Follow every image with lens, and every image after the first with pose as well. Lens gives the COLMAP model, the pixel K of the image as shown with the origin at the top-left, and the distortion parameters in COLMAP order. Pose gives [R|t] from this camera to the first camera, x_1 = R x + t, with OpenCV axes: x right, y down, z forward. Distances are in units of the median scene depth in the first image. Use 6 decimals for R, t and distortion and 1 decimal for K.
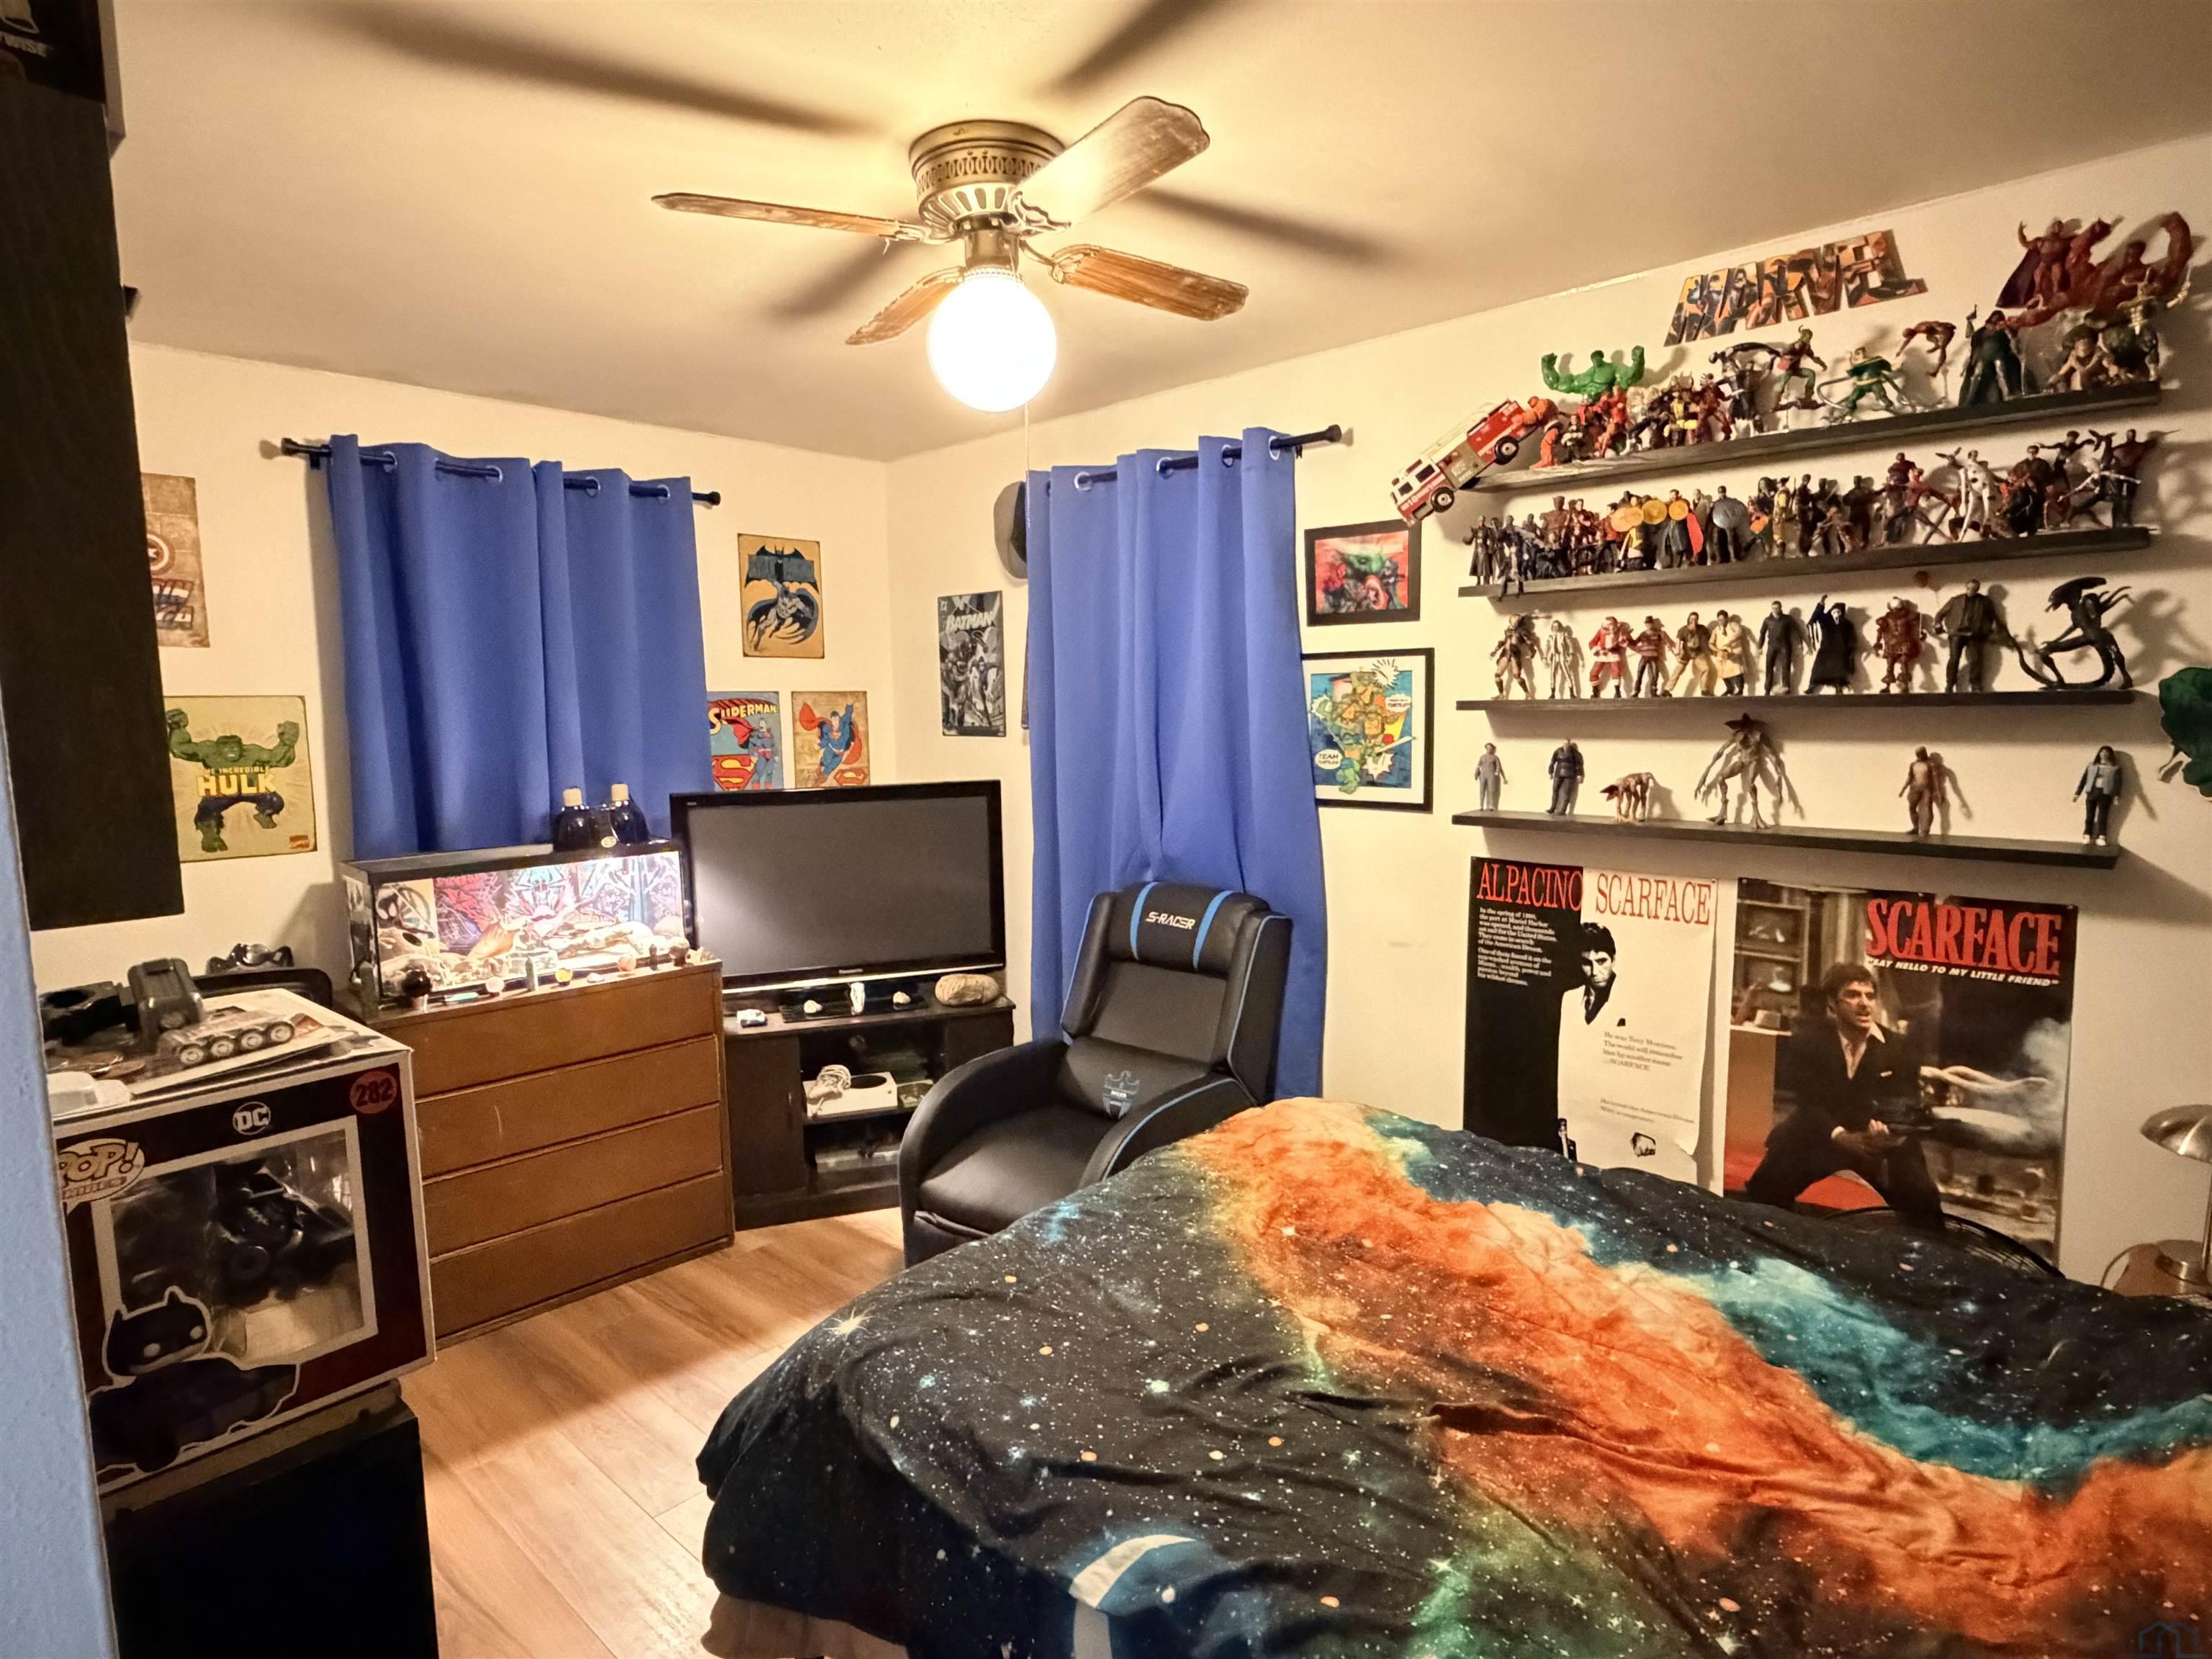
lens RADIAL K [[1215.9, 0, 1094.2], [0, 1215.9, 831.3], [0, 0, 1]] dist [-0.000492, 0.000390]
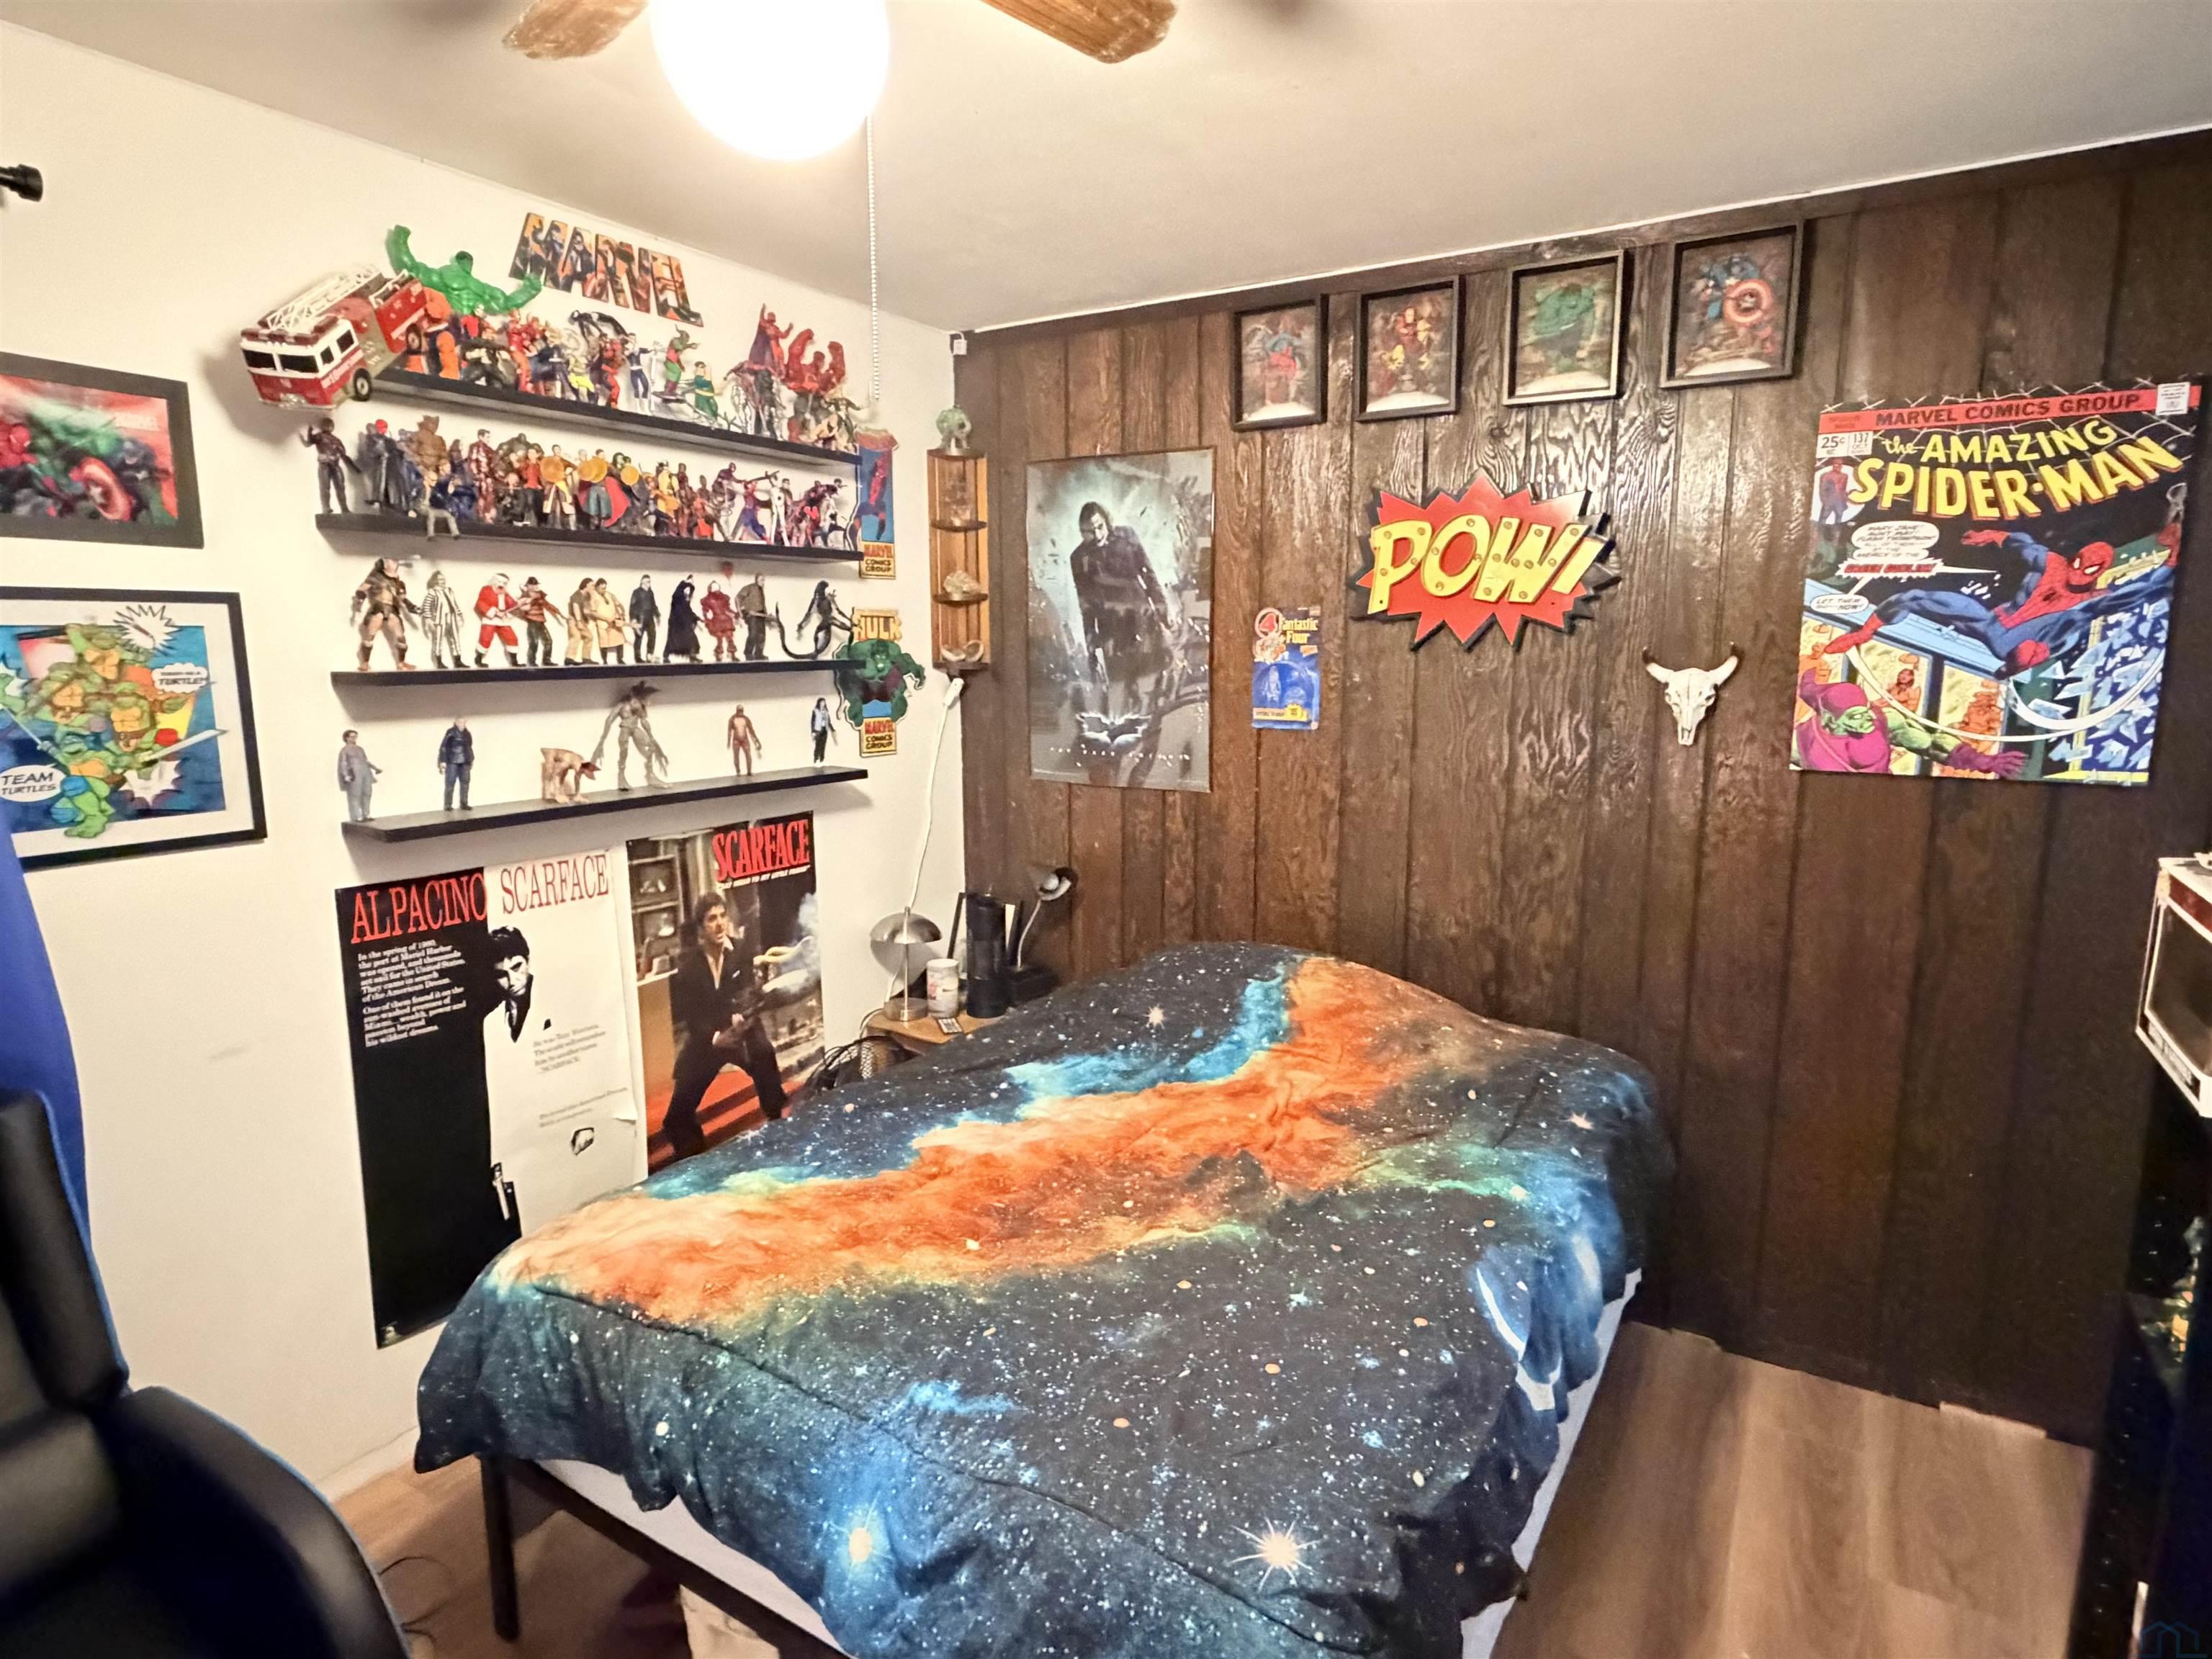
lens RADIAL K [[1215.9, 0, 1094.2], [0, 1215.9, 831.3], [0, 0, 1]] dist [-0.000492, 0.000390]
pose [[-0.205429, -0.134219, 0.969425, -0.552972], [0.112674, 0.980721, 0.159660, -0.090157], [-0.972164, 0.142028, -0.186345, 0.806246]]
